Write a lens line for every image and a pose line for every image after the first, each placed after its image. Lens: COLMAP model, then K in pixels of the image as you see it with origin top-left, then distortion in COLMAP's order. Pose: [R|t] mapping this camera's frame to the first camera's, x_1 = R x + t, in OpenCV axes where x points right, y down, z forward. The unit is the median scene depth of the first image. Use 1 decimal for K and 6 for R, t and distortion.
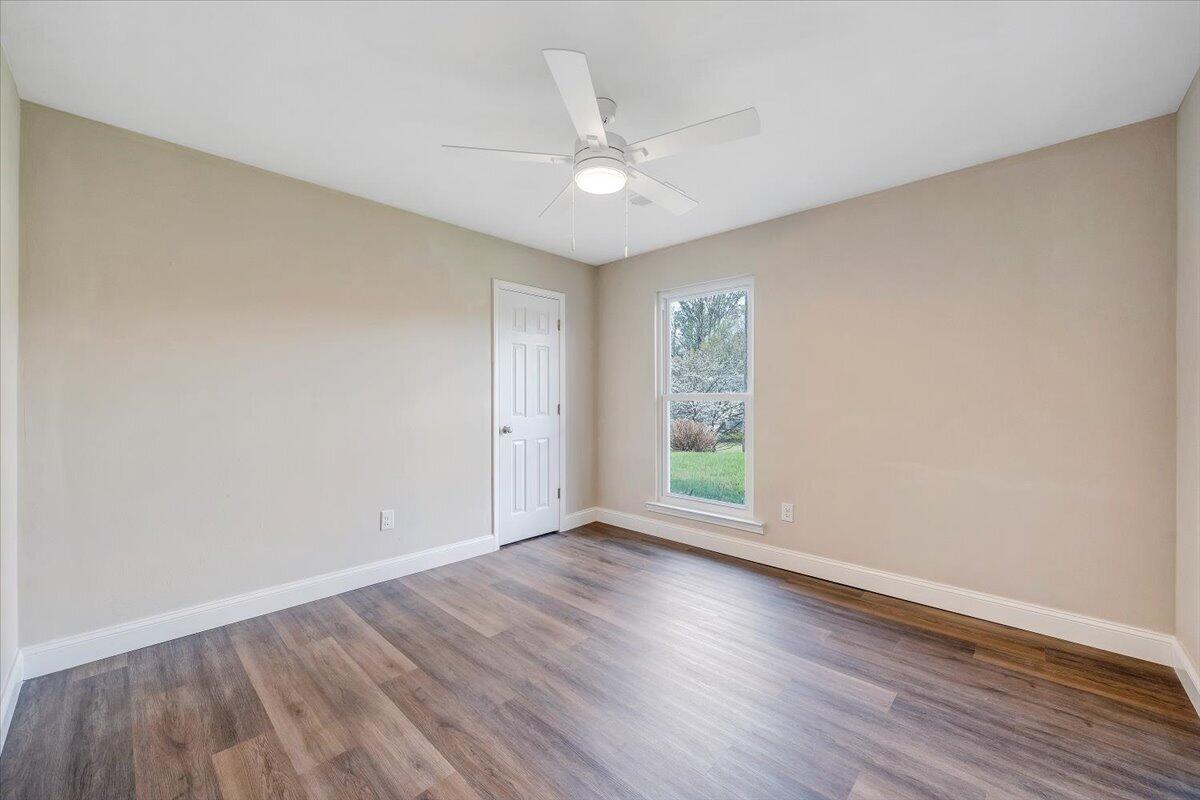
lens RADIAL K [[467.5, 0, 600.0], [0, 467.5, 400.0], [0, 0, 1]] dist [0.000162, -0.000070]
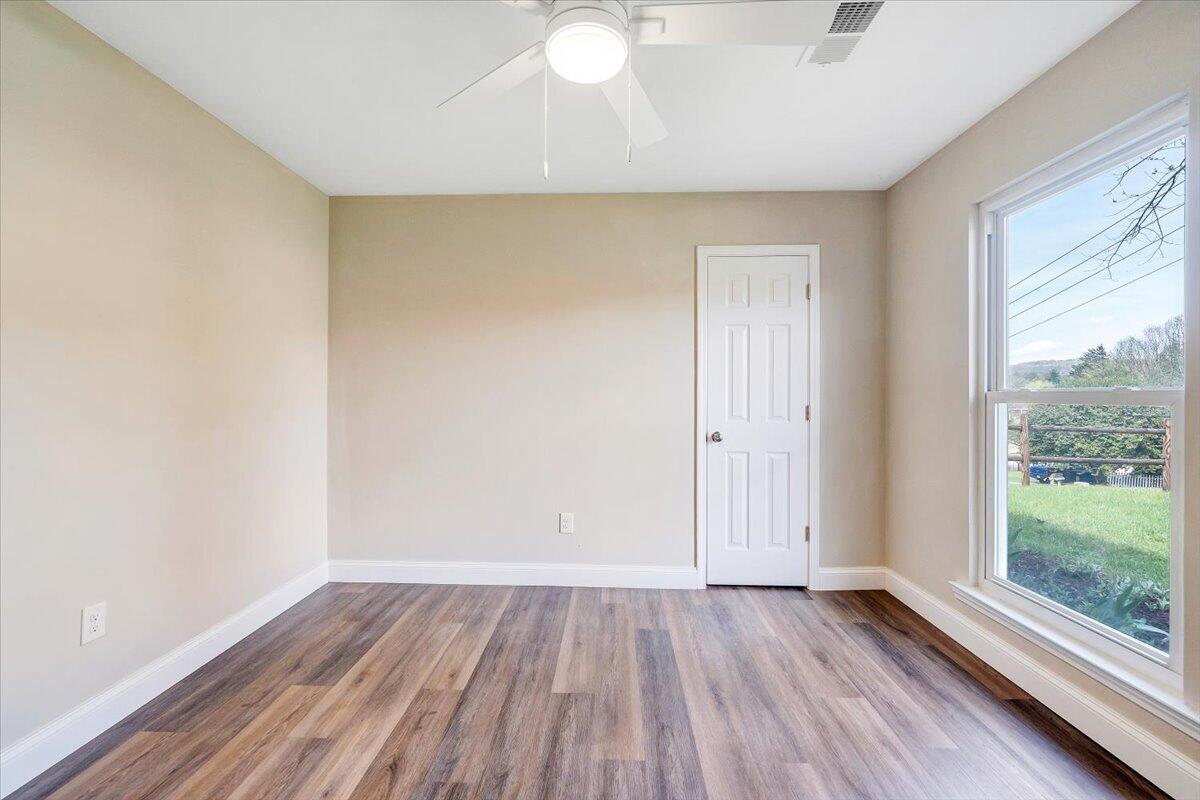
lens RADIAL K [[497.2, 0, 600.6], [0, 497.2, 397.2], [0, 0, 1]] dist [0.000545, -0.000231]
pose [[0.667450, 0.006141, -0.744629, 0.334392], [-0.009272, 0.999957, -0.000065, -0.000580], [0.744597, 0.006947, 0.667478, 0.360552]]
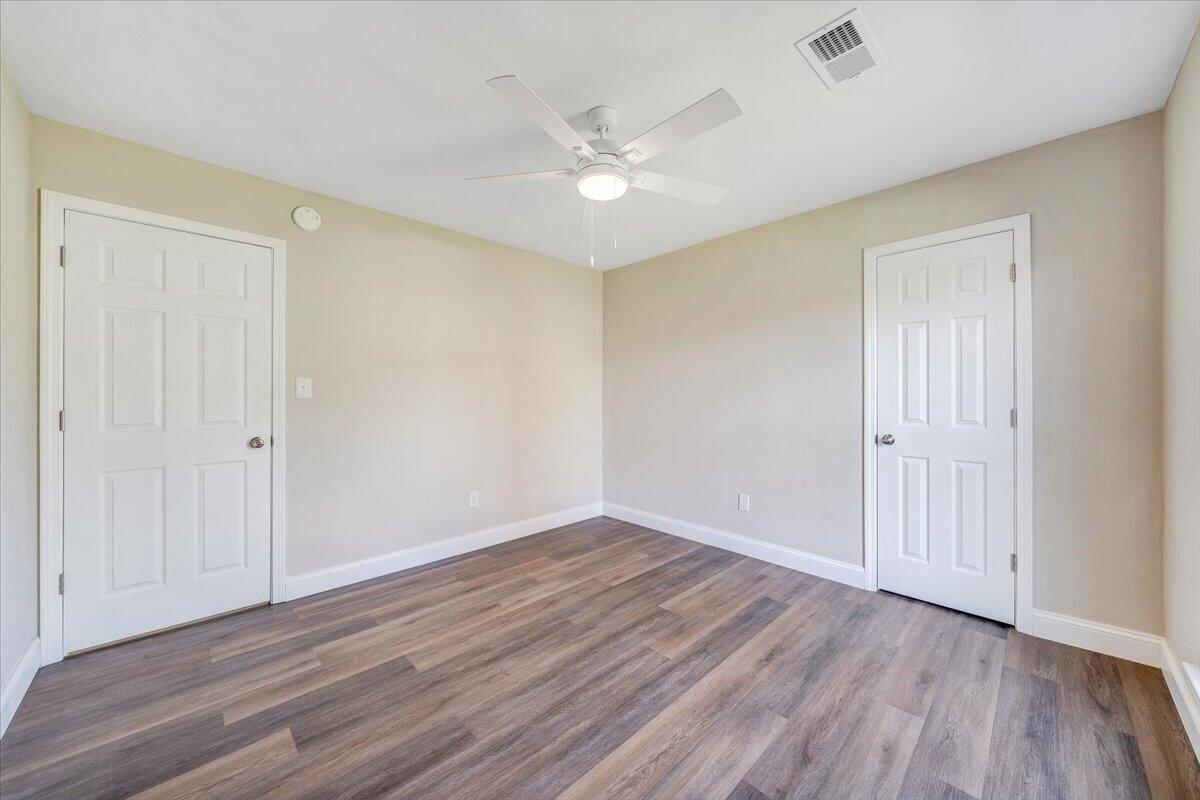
lens RADIAL K [[437.9, 0, 598.7], [0, 437.9, 396.1], [0, 0, 1]] dist [0.000227, -0.000080]
pose [[-0.038804, 0.000131, -0.999247, 0.619633], [-0.008492, 0.999964, 0.000461, -0.003327], [0.999211, 0.008503, -0.038802, 0.659444]]
